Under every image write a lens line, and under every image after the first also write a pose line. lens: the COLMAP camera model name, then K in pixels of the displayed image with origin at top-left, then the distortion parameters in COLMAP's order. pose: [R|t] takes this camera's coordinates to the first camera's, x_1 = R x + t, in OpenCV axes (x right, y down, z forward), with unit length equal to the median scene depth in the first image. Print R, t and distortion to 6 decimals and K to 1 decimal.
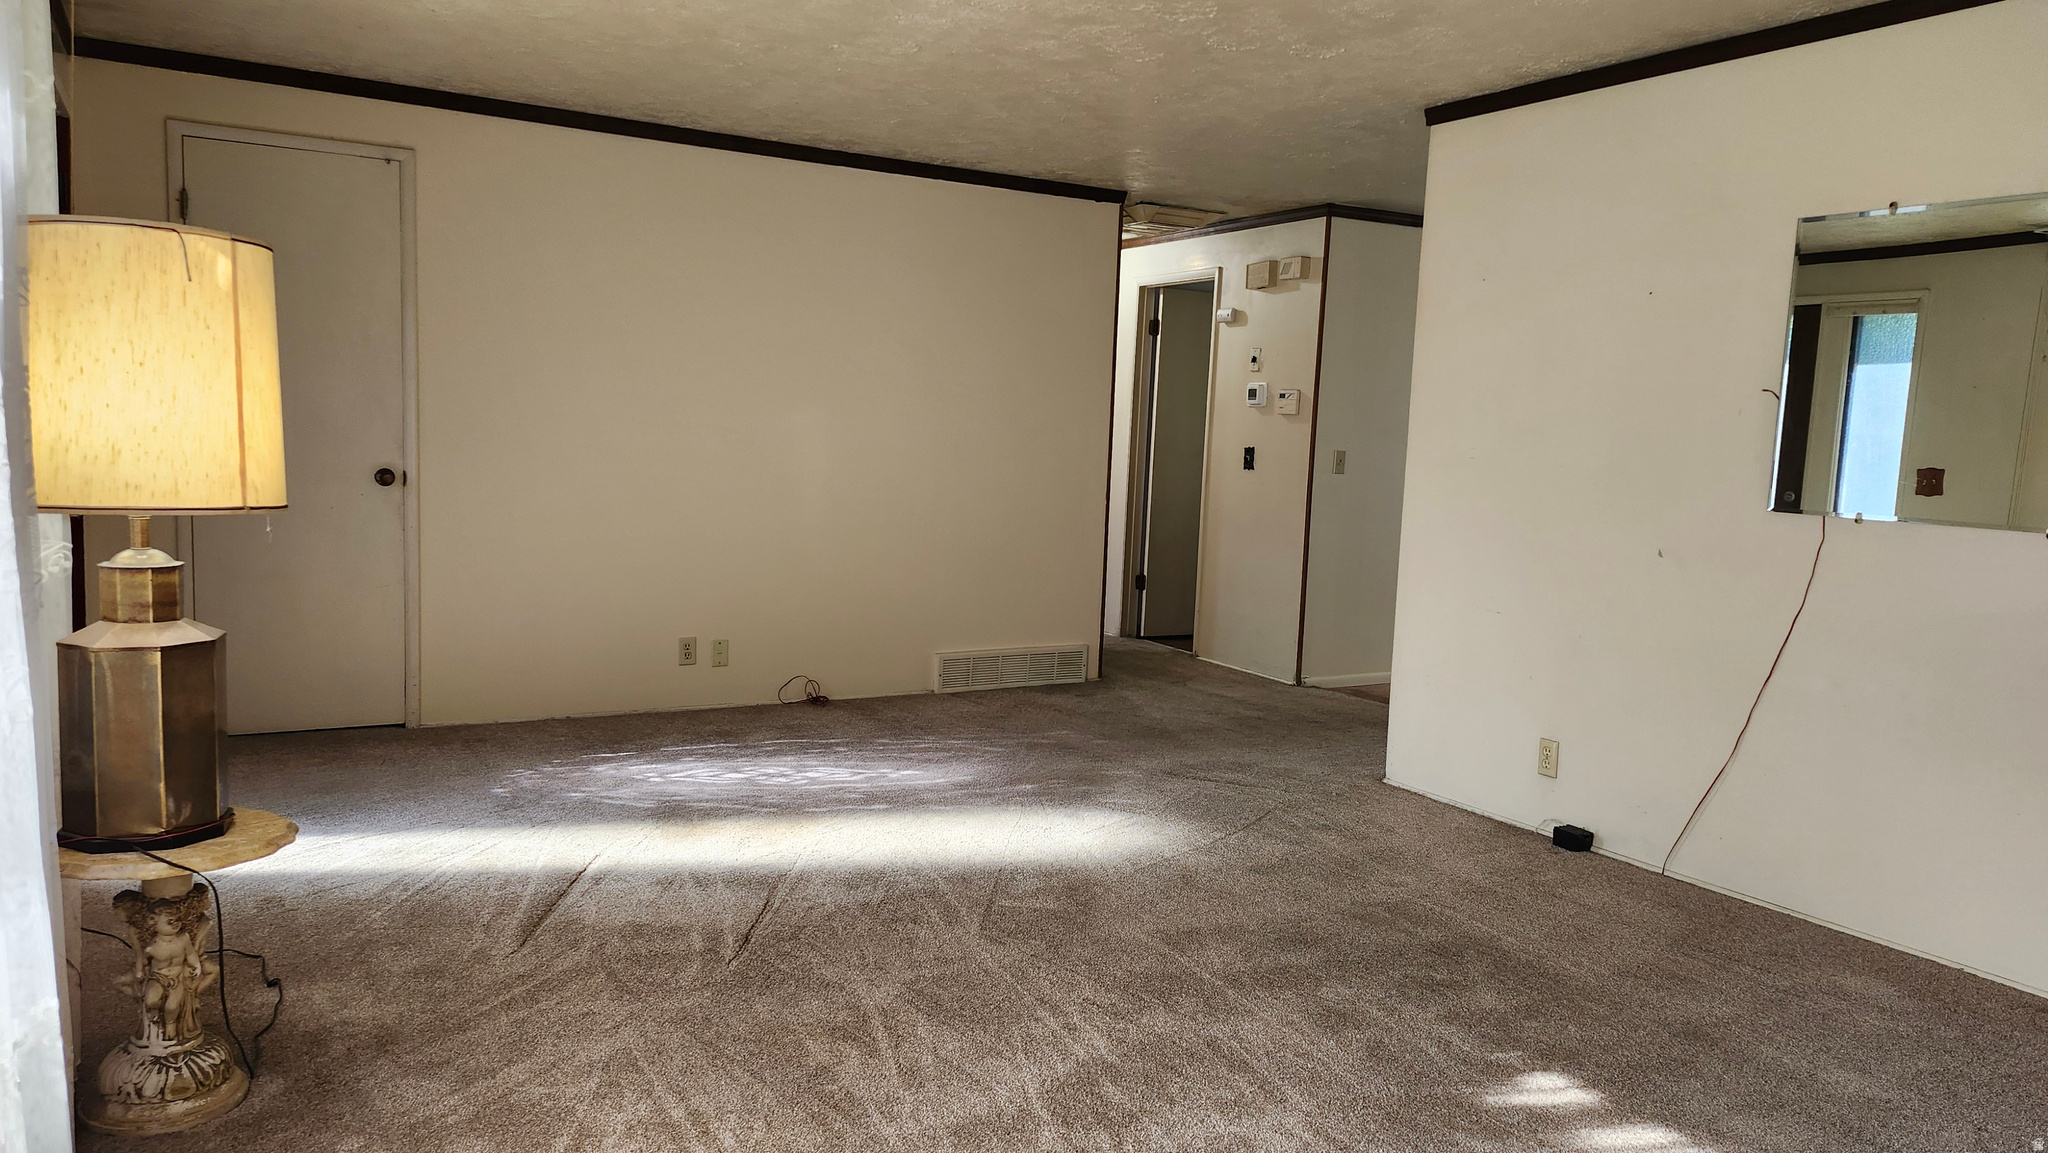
lens RADIAL K [[1416.5, 0, 1024.0], [0, 1416.5, 576.5], [0, 0, 1]] dist [0.125309, -0.200326]
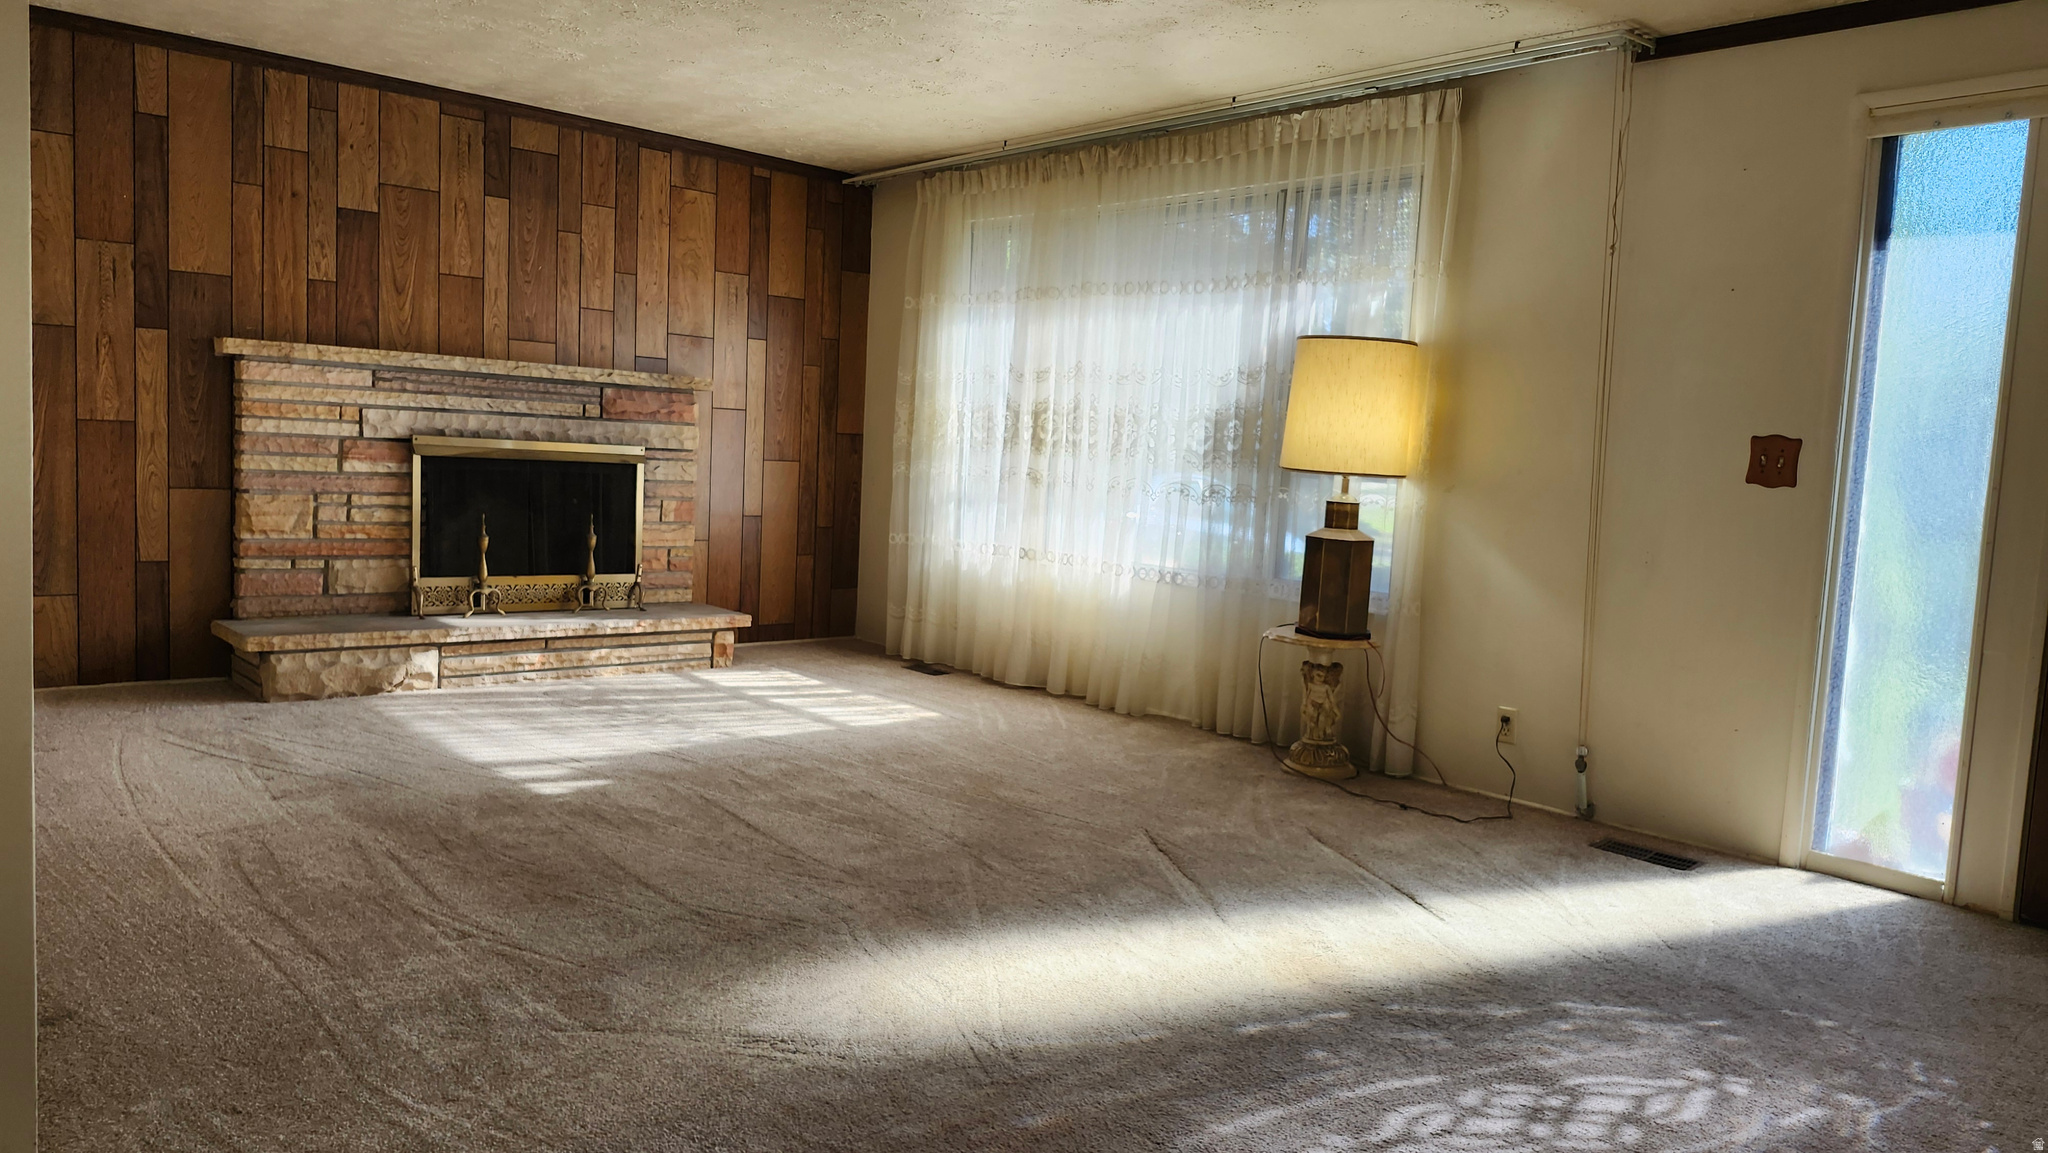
lens RADIAL K [[1416.5, 0, 1024.0], [0, 1416.5, 576.5], [0, 0, 1]] dist [0.125309, -0.200326]
pose [[-0.977280, -0.075727, -0.197961, 0.111943], [-0.113588, 0.975670, 0.187524, -0.112757], [0.178944, 0.205749, -0.962105, 1.409486]]
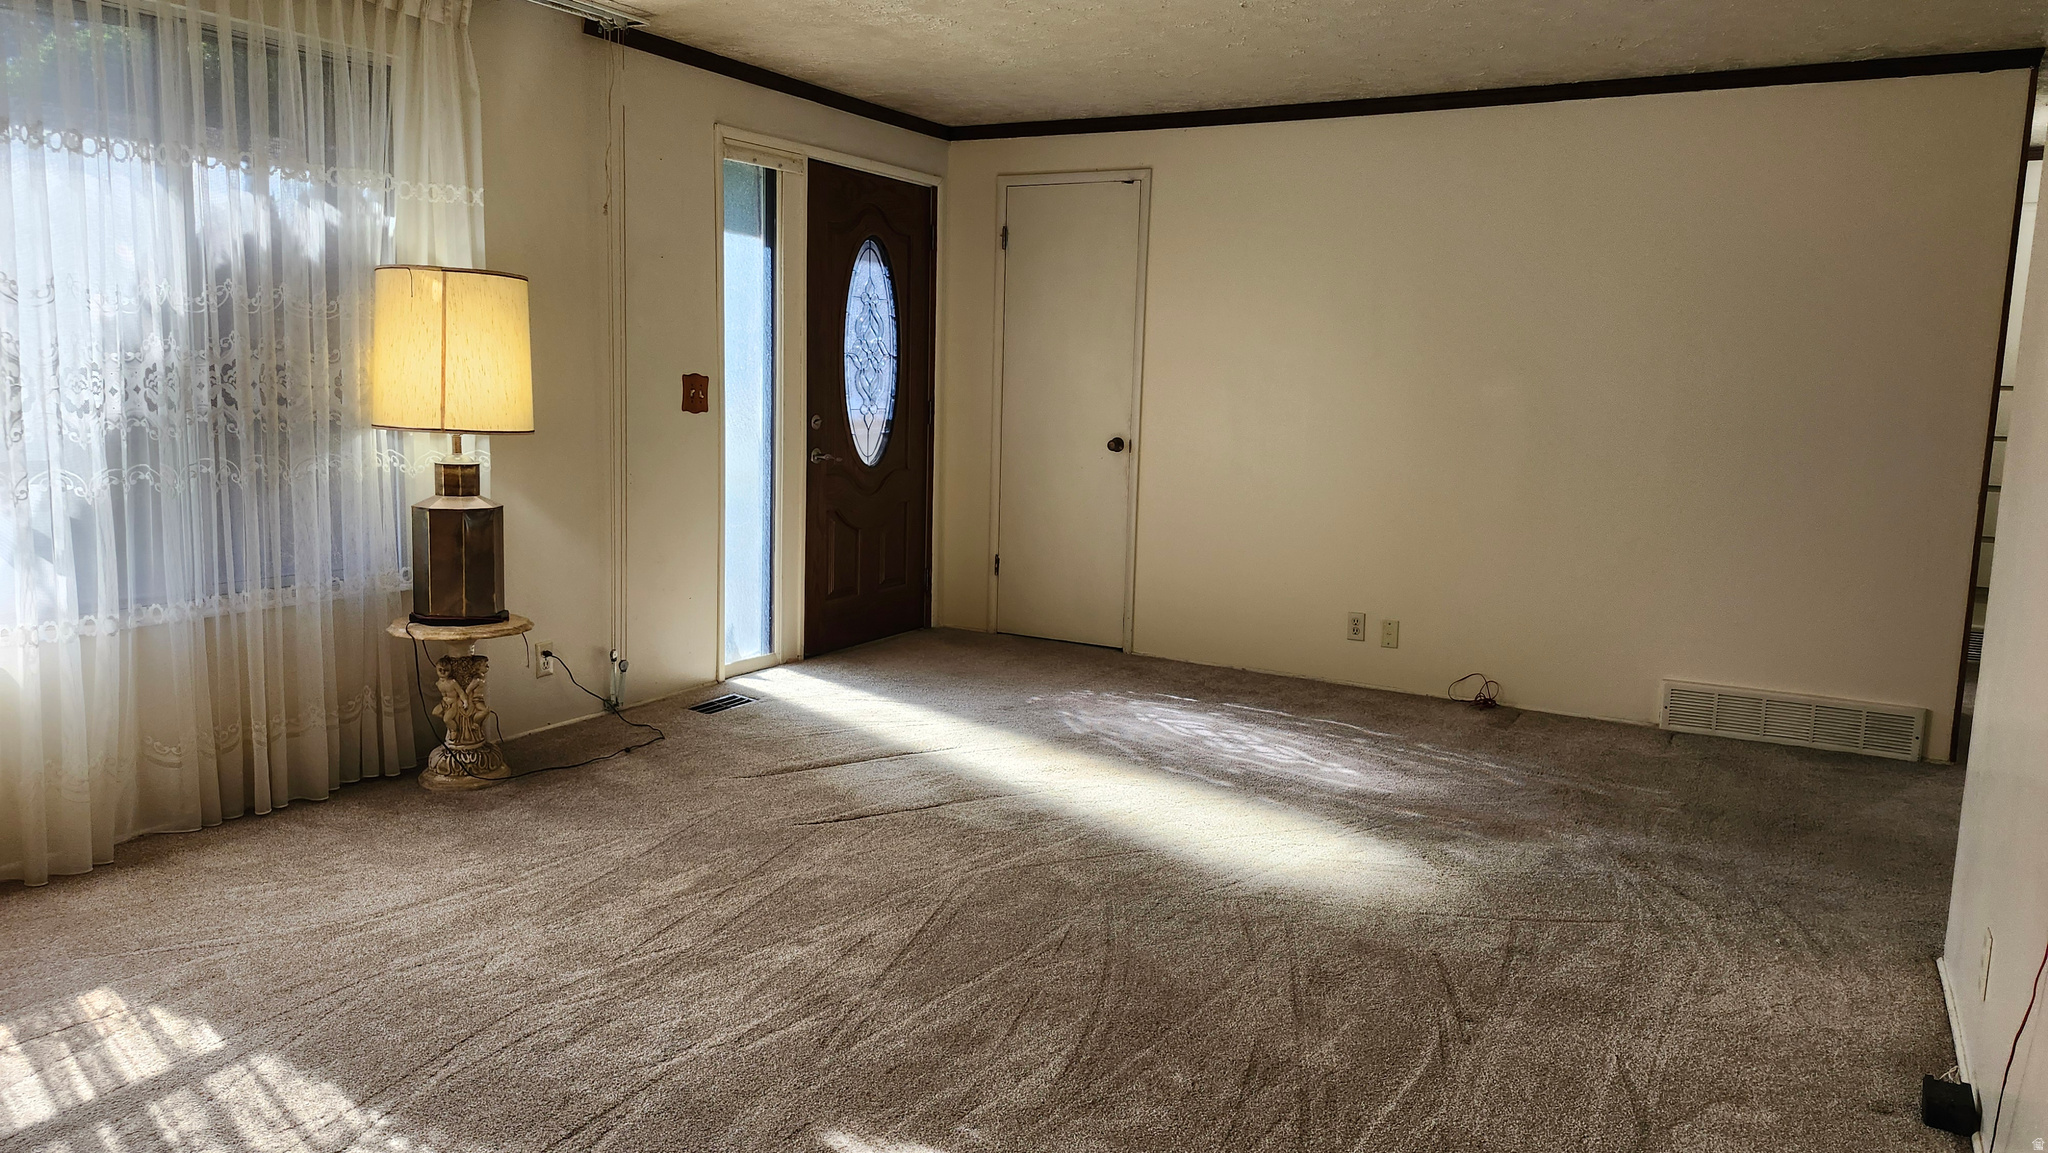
lens RADIAL K [[1416.5, 0, 1024.0], [0, 1416.5, 576.5], [0, 0, 1]] dist [0.125309, -0.200326]
pose [[0.495638, 0.097017, -0.863094, 0.611060], [-0.098392, 0.993616, 0.055187, -0.017525], [0.862938, 0.057569, 0.502020, 0.359789]]
